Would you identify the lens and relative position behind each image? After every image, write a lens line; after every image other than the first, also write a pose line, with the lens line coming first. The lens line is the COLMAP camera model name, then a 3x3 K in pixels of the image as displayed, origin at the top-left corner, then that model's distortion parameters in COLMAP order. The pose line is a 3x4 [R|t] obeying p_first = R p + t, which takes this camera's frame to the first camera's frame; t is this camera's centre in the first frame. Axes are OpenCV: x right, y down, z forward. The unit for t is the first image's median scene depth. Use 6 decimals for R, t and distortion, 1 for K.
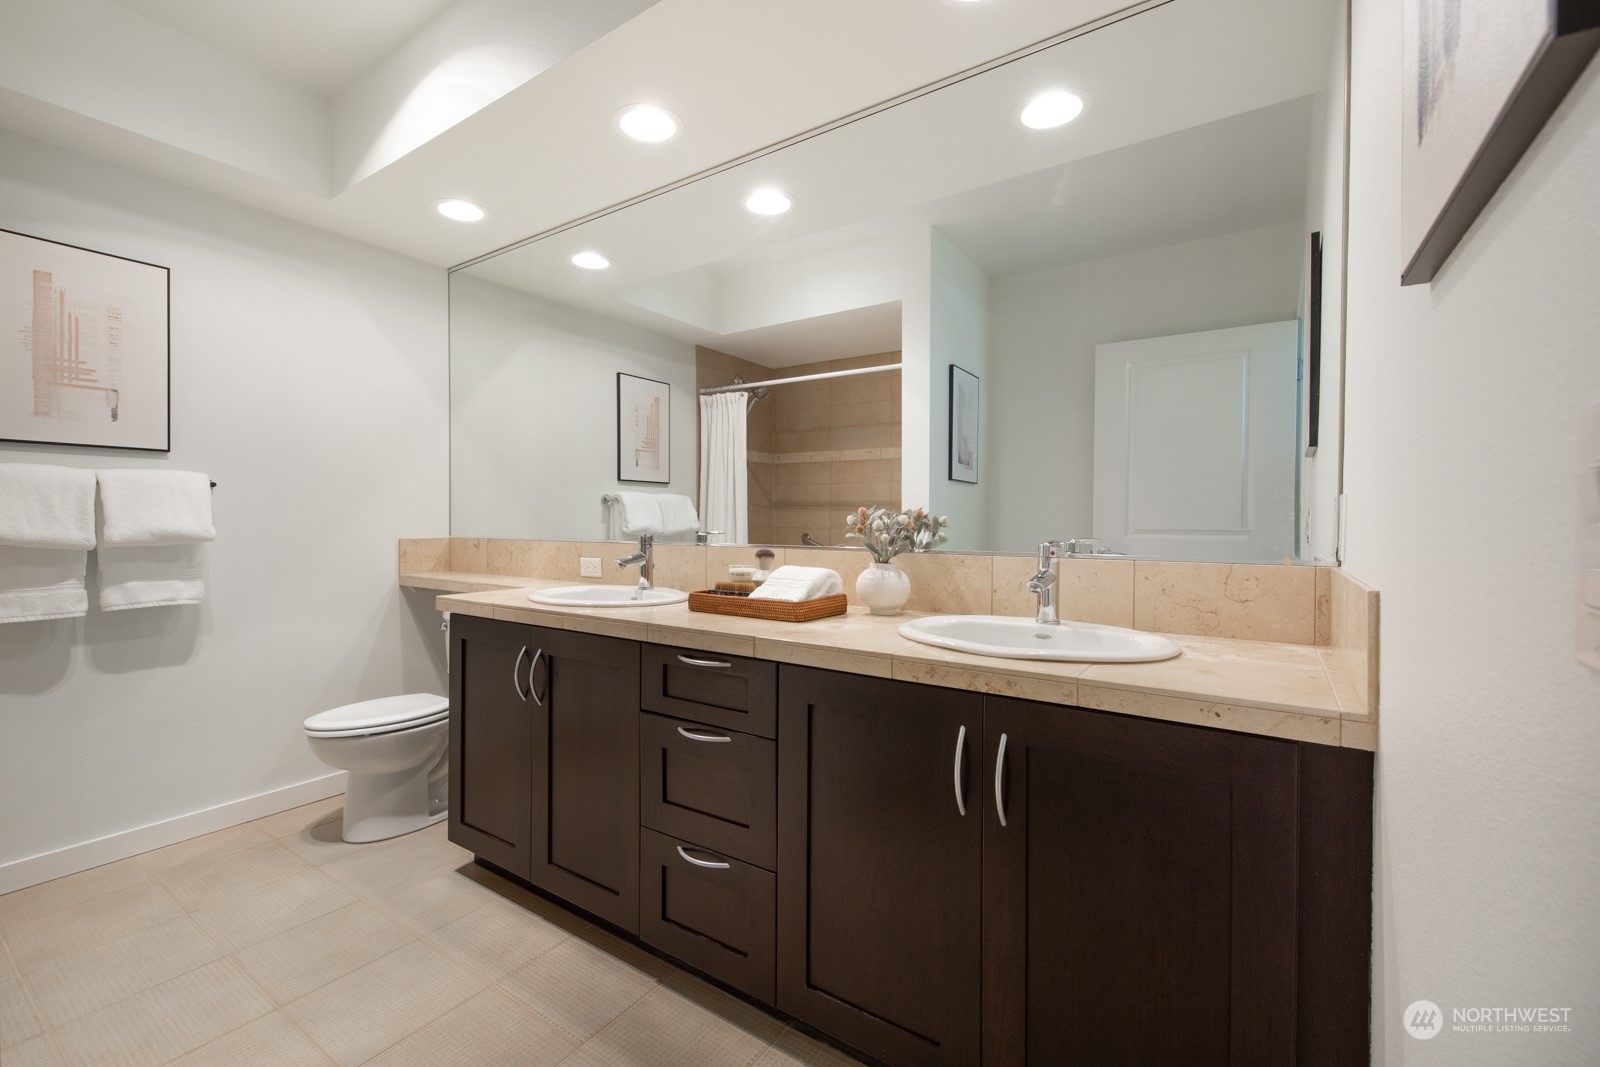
lens RADIAL K [[708.9, 0, 746.4], [0, 708.9, 528.8], [0, 0, 1]] dist [0.019571, -0.008045]
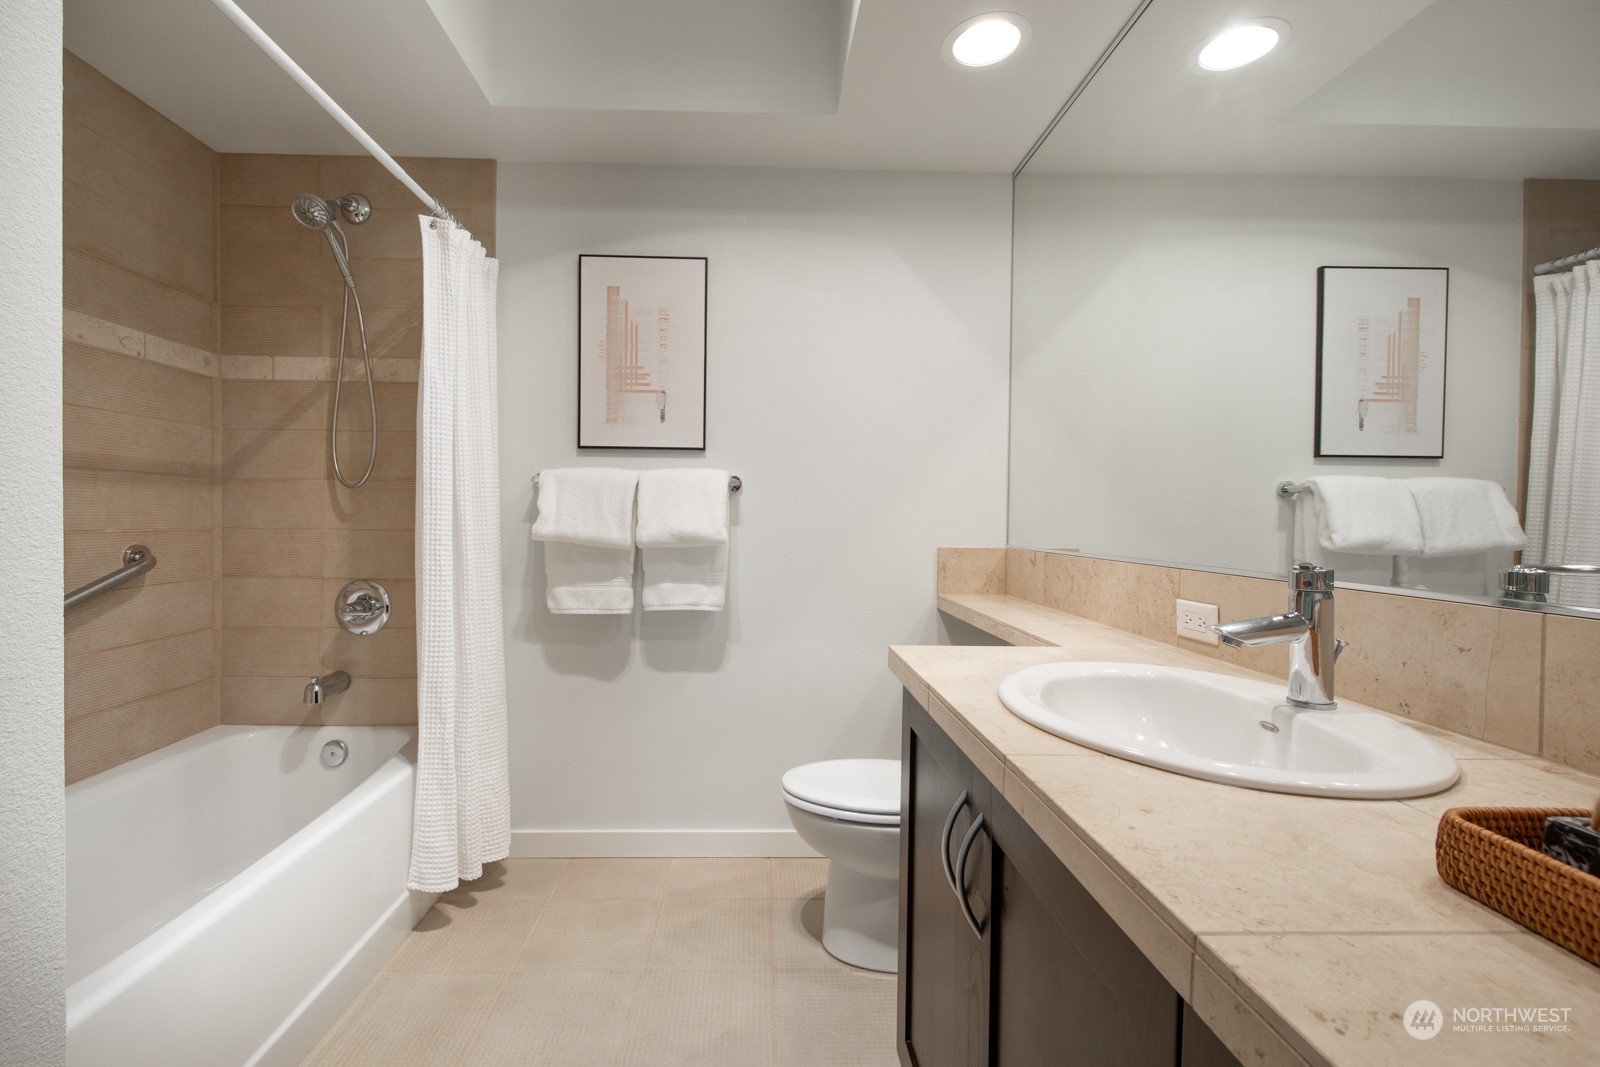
lens RADIAL K [[708.9, 0, 746.4], [0, 708.9, 528.8], [0, 0, 1]] dist [0.019571, -0.008045]
pose [[0.623949, 0.016644, -0.781288, -0.024866], [-0.018694, 0.999805, 0.006370, -0.008469], [0.781242, 0.010631, 0.624138, 0.445632]]
